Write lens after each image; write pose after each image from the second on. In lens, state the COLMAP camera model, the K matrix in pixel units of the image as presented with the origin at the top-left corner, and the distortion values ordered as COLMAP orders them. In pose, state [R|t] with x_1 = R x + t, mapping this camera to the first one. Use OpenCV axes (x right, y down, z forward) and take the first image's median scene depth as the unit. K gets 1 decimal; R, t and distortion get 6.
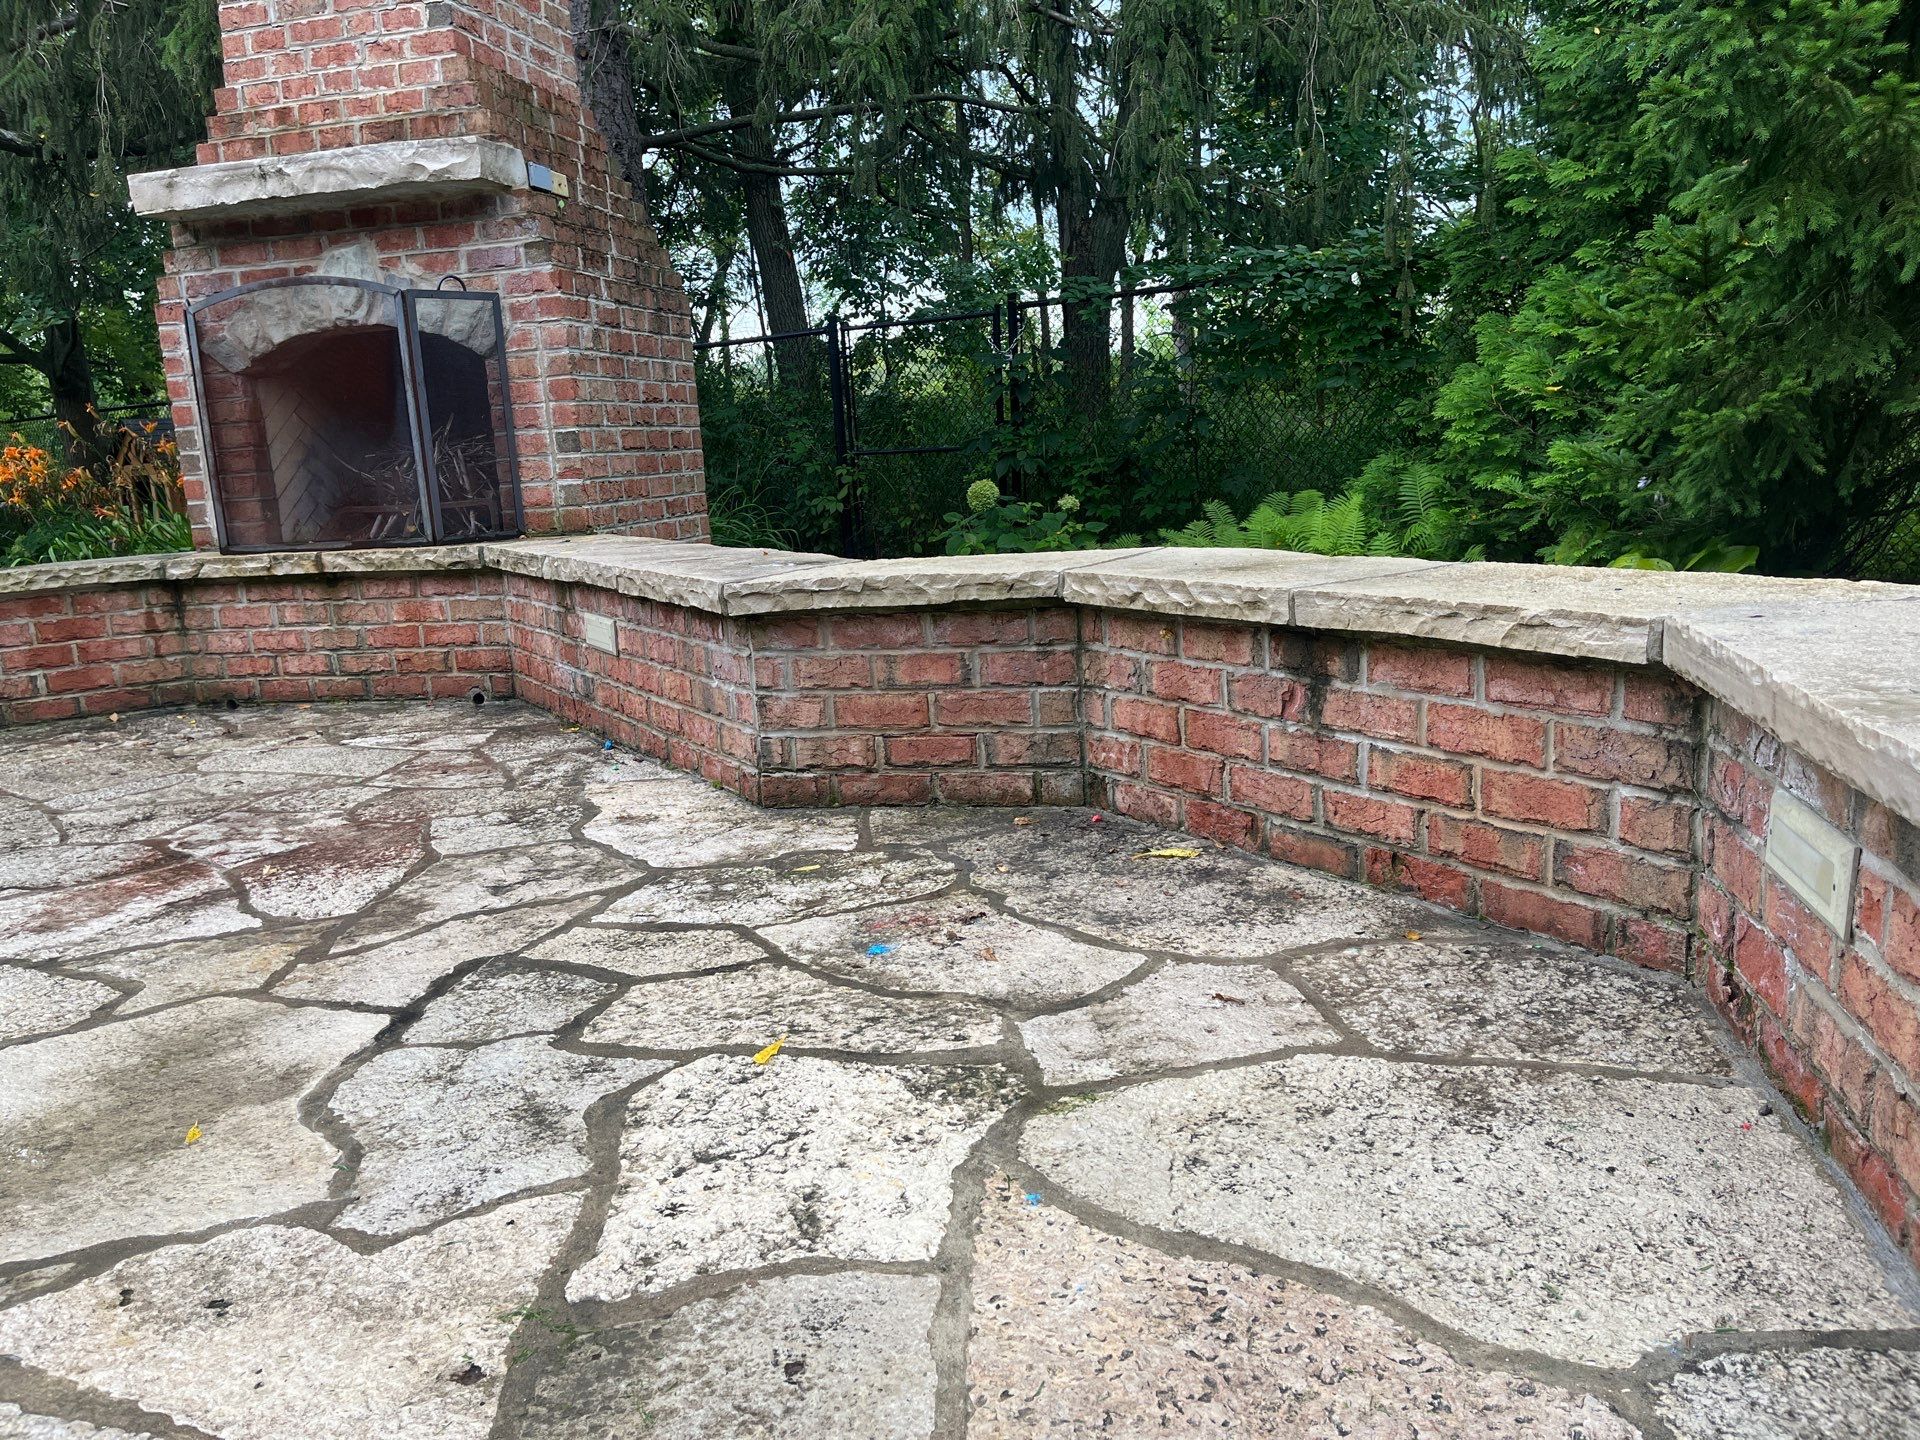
lens RADIAL K [[1446.2, 0, 961.0], [0, 1446.2, 728.5], [0, 0, 1]] dist [0.093111, -0.132960]
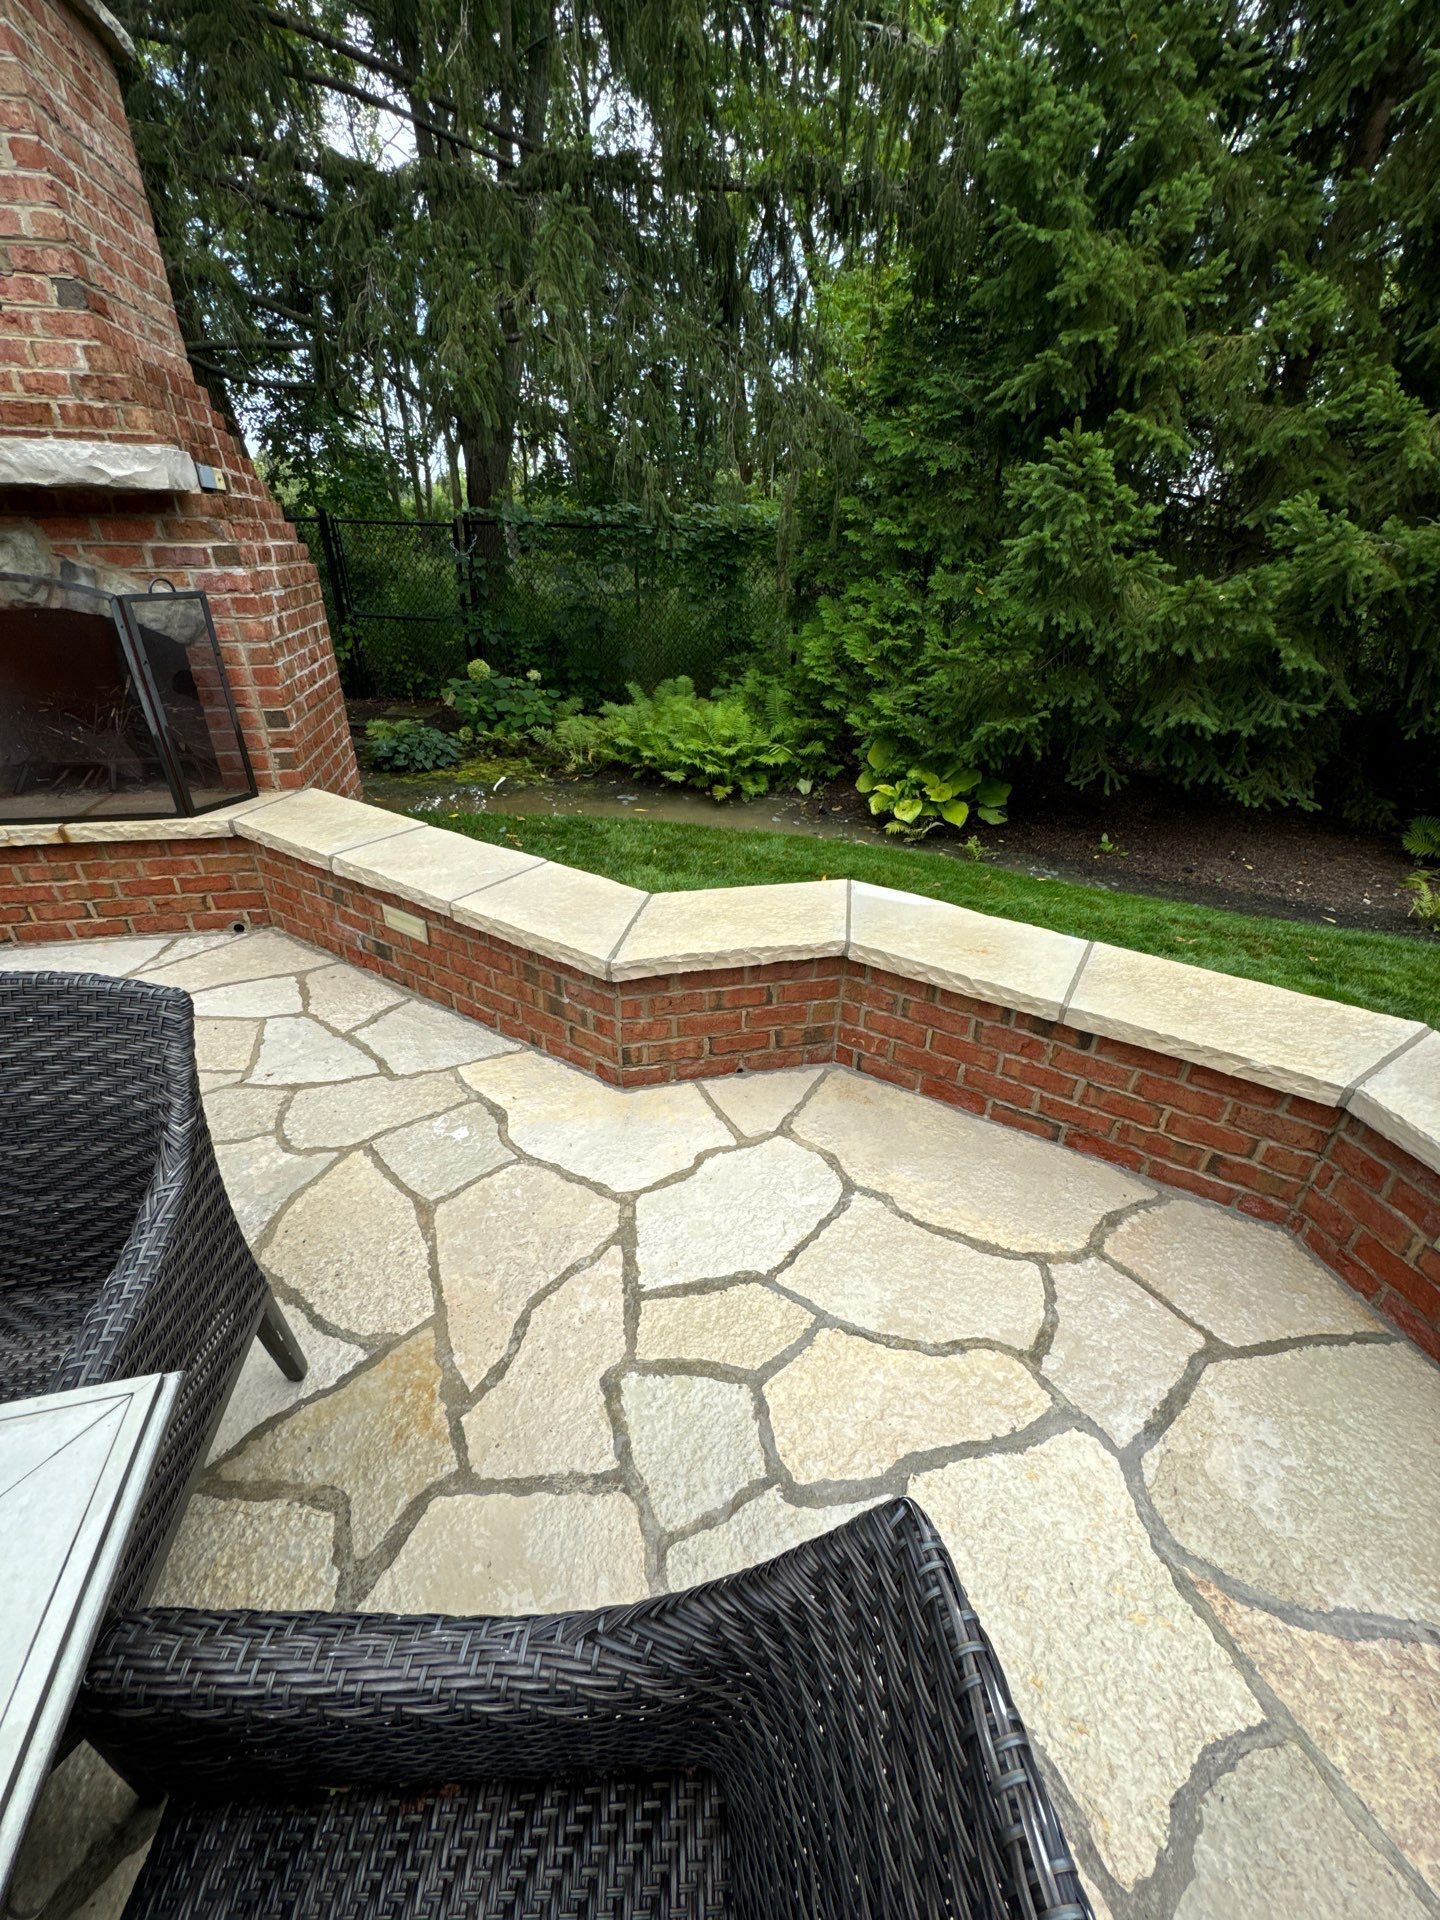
lens RADIAL K [[765.8, 0, 720.0], [0, 765.8, 960.0], [0, 0, 1]] dist [0.001383, -0.000078]
pose [[0.902938, -0.135573, 0.407827, -0.343653], [0.008361, 0.954303, 0.298725, -0.298157], [-0.429689, -0.266320, 0.862810, 0.324959]]
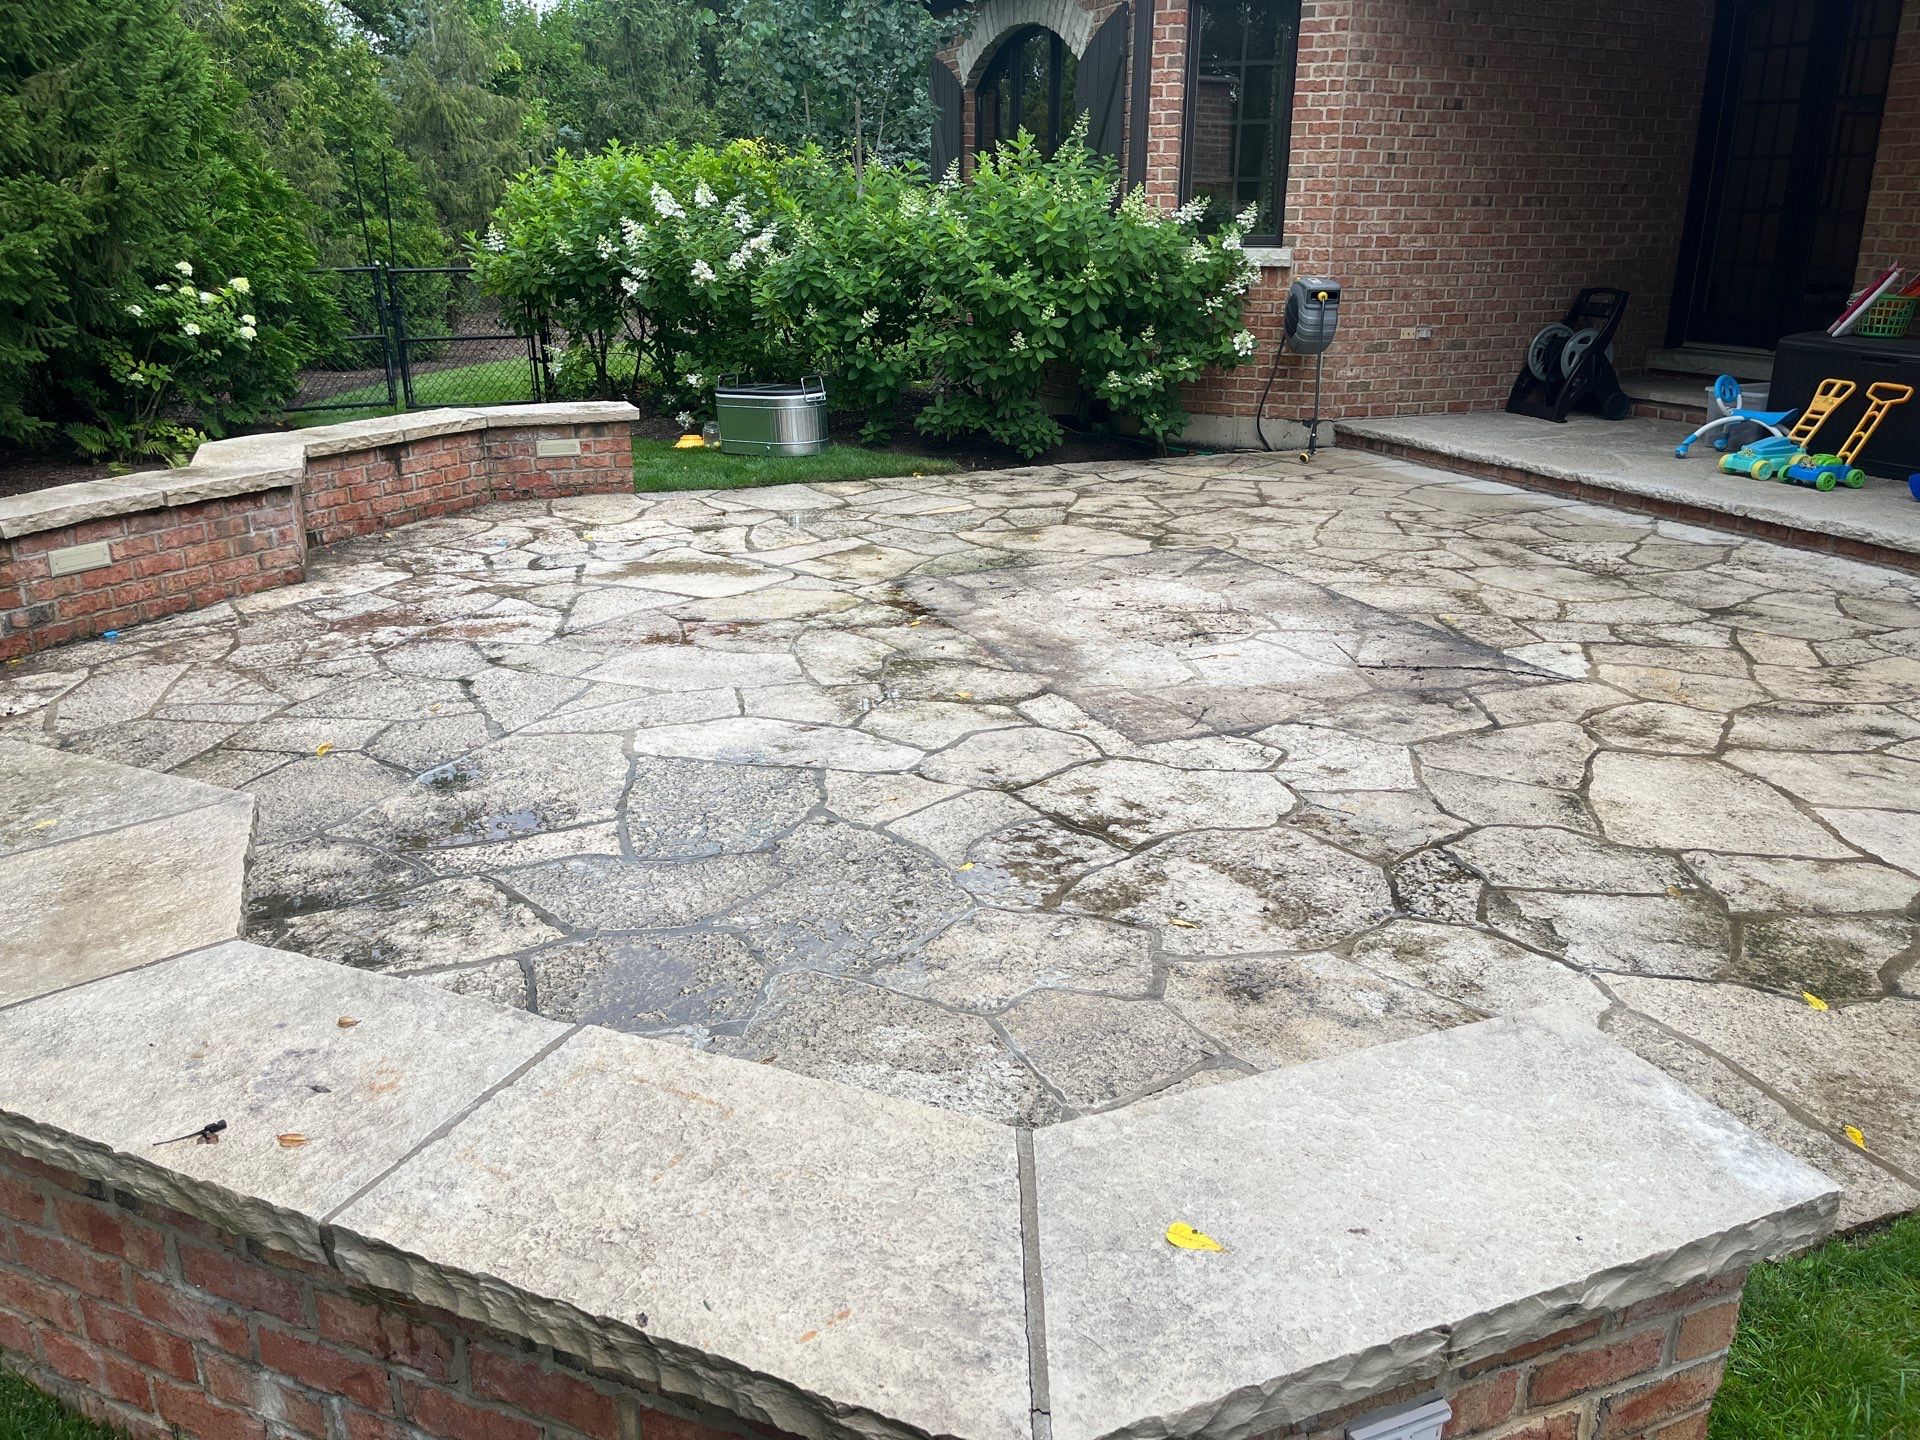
lens RADIAL K [[1446.2, 0, 961.0], [0, 1446.2, 728.5], [0, 0, 1]] dist [0.093111, -0.132960]
pose [[-0.560392, -0.217814, 0.799073, -2.310050], [0.195294, 0.902843, 0.383059, -0.362279], [-0.804874, 0.370717, -0.463408, 1.282224]]
